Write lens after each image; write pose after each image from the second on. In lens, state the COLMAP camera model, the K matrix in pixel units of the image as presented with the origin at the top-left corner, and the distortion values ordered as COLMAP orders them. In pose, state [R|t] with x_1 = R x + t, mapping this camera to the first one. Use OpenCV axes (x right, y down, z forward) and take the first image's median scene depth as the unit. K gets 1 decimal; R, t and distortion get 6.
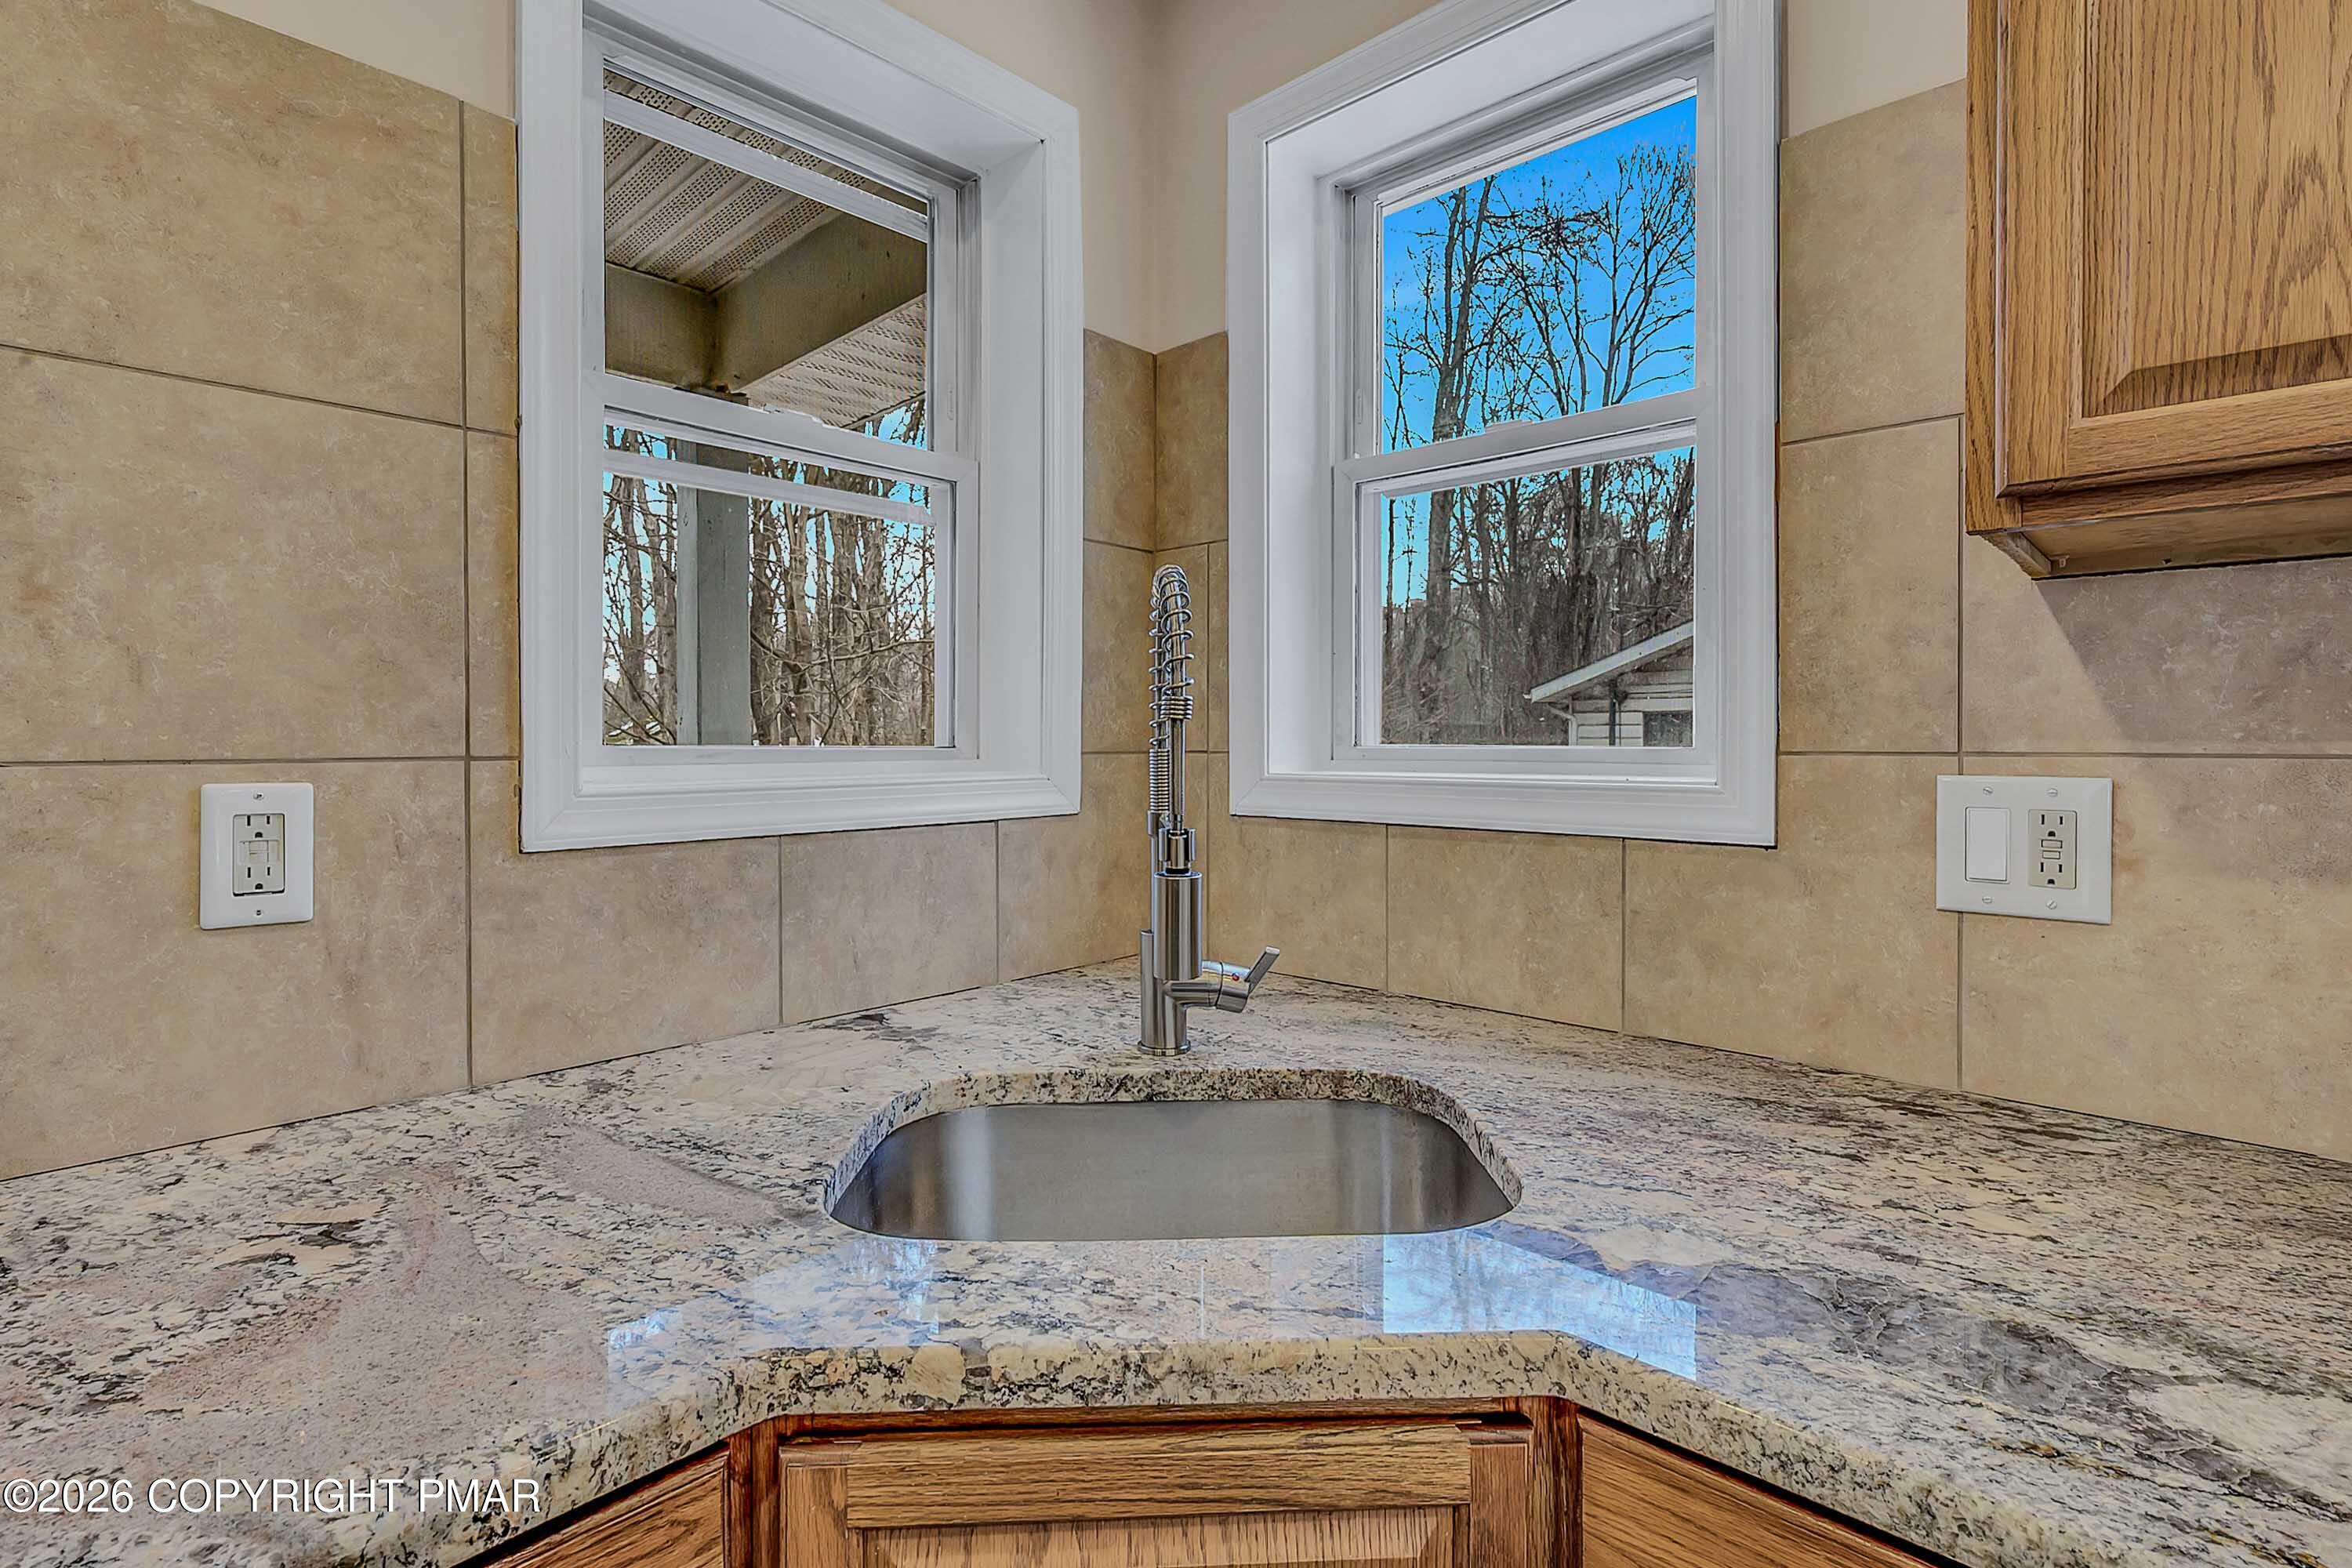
lens RADIAL K [[1101.3, 0, 1200.2], [0, 1101.3, 751.7], [0, 0, 1]] dist [-0.000634, -0.000441]
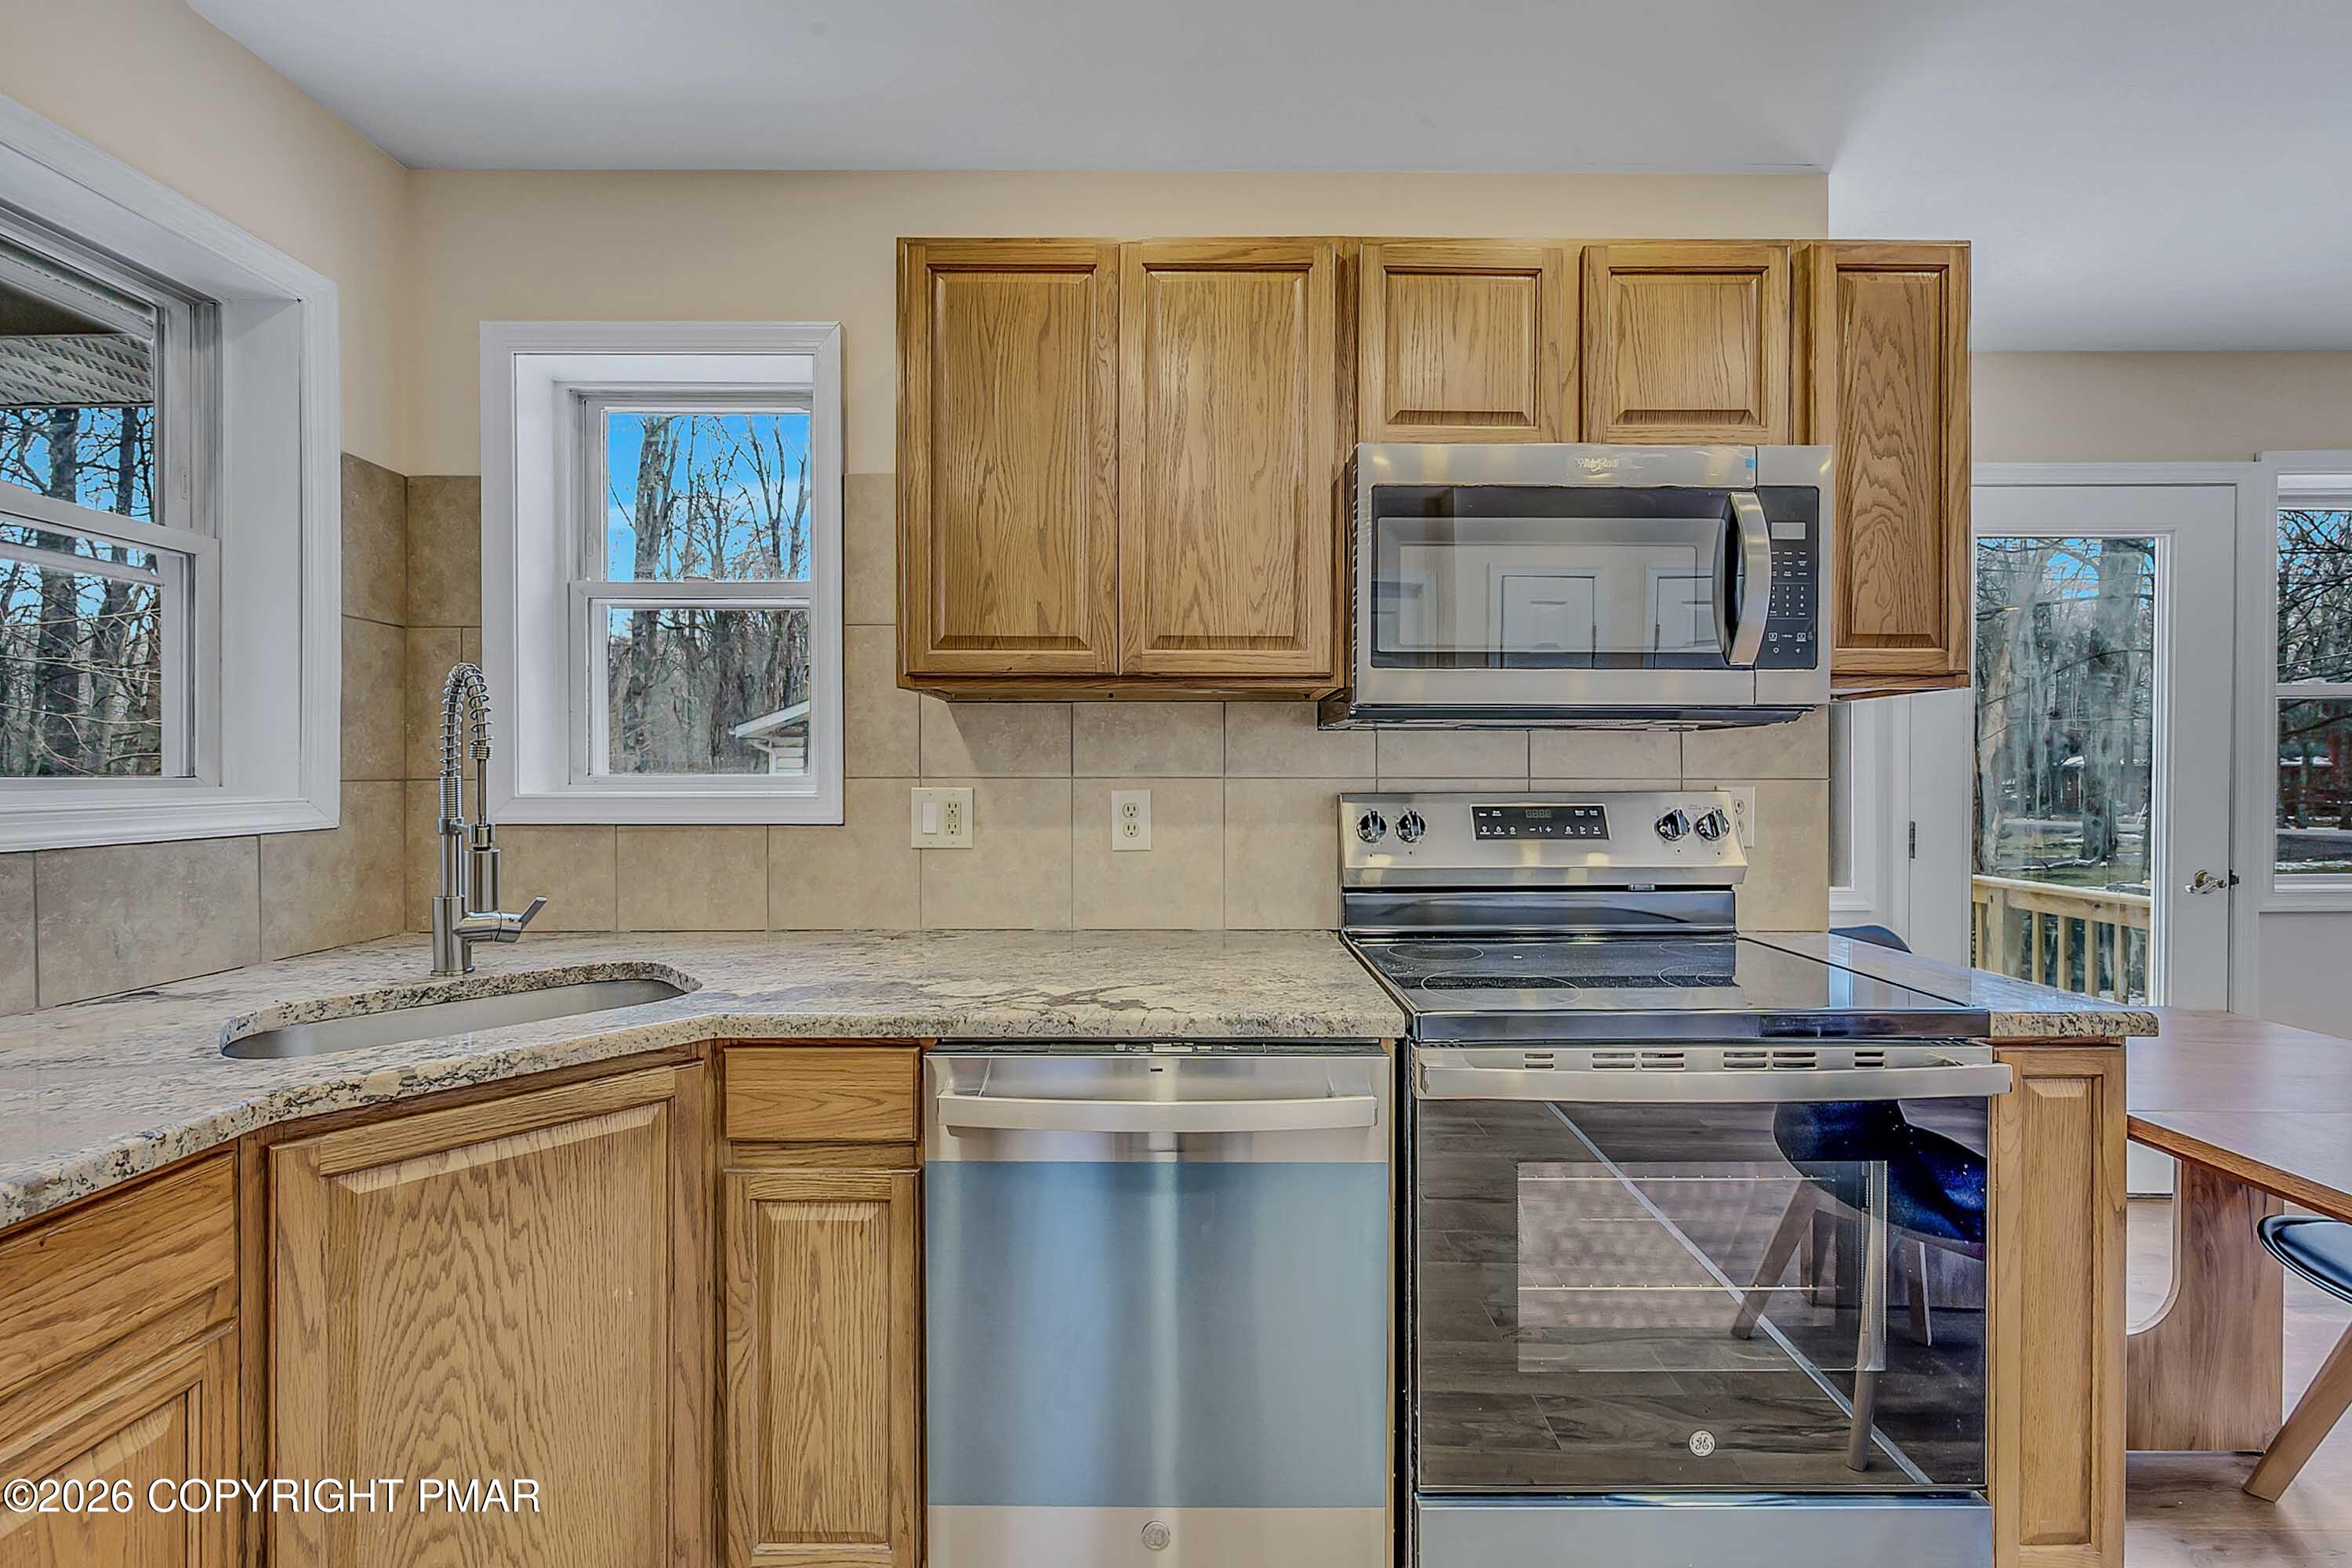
lens RADIAL K [[933.2, 0, 1191.1], [0, 933.2, 775.3], [0, 0, 1]] dist [0.000555, 0.000863]
pose [[0.736242, -0.002880, 0.676713, -0.146053], [0.006237, 0.999977, -0.002530, 0.004361], [-0.676690, 0.006083, 0.736243, -0.613083]]
